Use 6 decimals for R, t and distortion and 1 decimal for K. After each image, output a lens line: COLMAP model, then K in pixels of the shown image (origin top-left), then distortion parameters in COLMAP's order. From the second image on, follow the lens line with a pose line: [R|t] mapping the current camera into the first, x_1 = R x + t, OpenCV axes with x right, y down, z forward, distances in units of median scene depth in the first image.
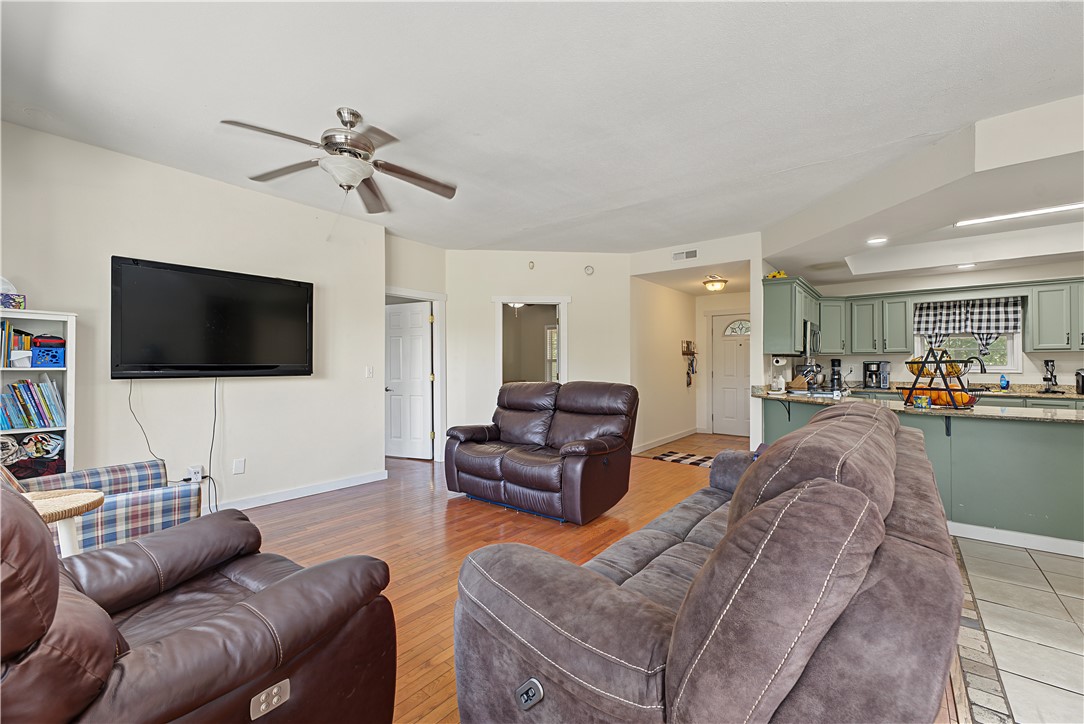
lens RADIAL K [[436.7, 0, 544.4], [0, 436.7, 363.0], [0, 0, 1]] dist [-0.001875, -0.000033]
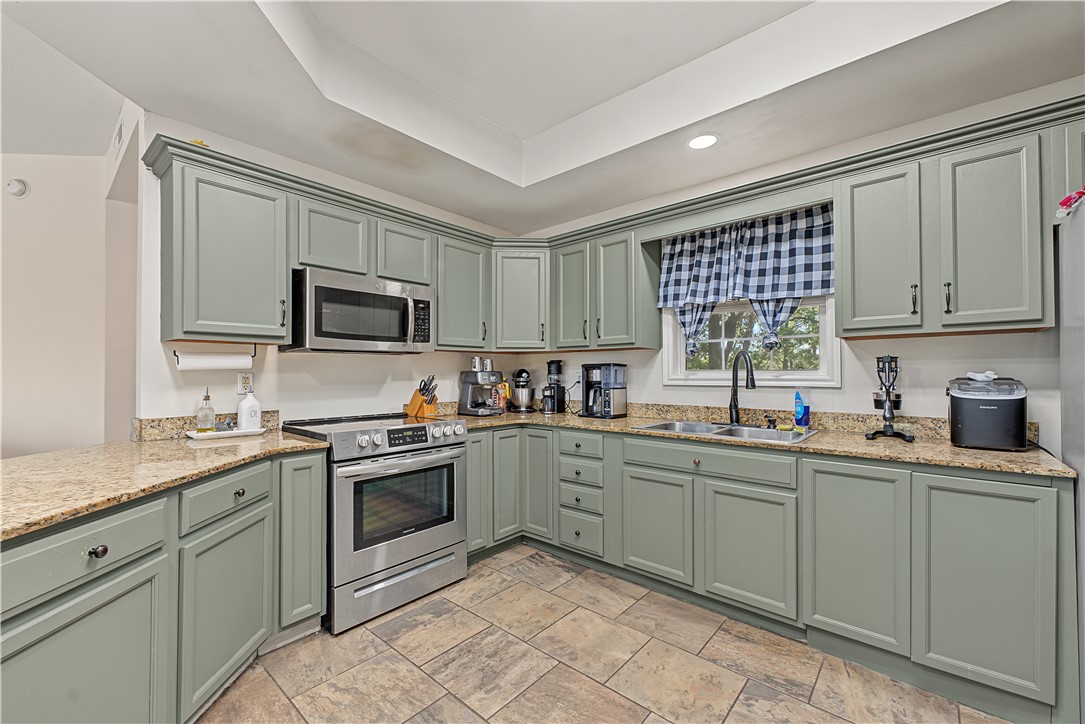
lens RADIAL K [[437.1, 0, 541.6], [0, 437.1, 367.9], [0, 0, 1]] dist [-0.001875, -0.000033]
pose [[0.999472, -0.000926, -0.032469, 0.778695], [0.000661, 0.999966, -0.008177, 0.006531], [0.032476, 0.008151, 0.999439, 0.531897]]
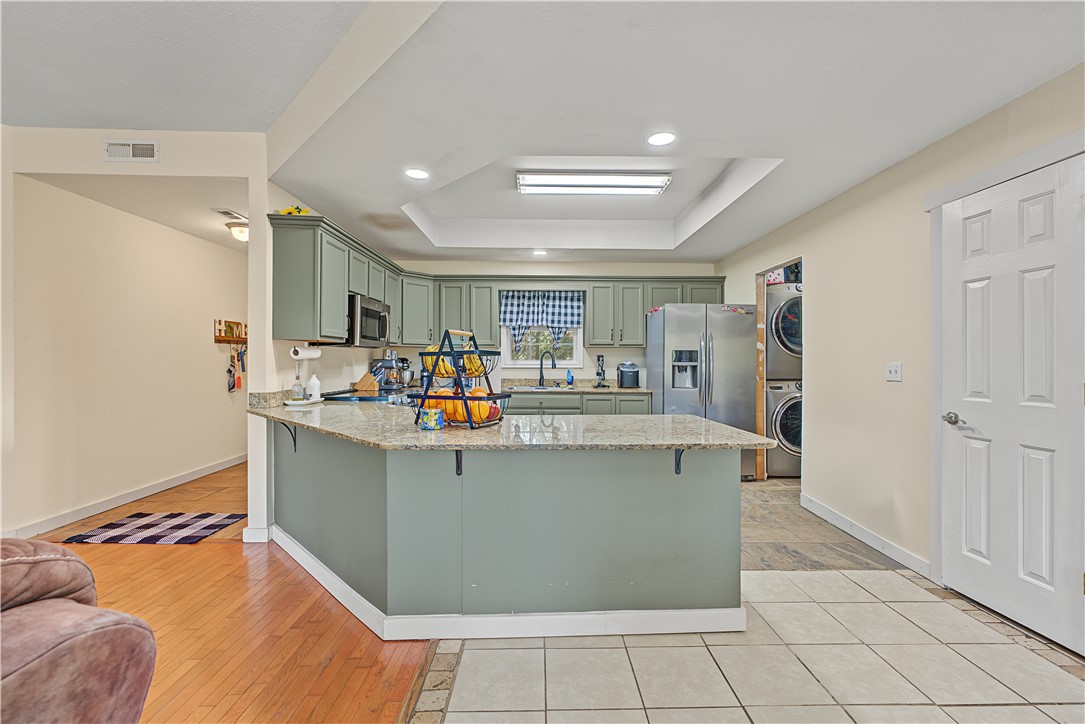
lens RADIAL K [[437.1, 0, 549.6], [0, 437.1, 359.3], [0, 0, 1]] dist [-0.001875, -0.000033]
pose [[0.763681, 0.005178, 0.645573, 0.368435], [-0.007711, 0.999970, 0.001100, 0.002389], [-0.645548, -0.005818, 0.763698, 0.265492]]
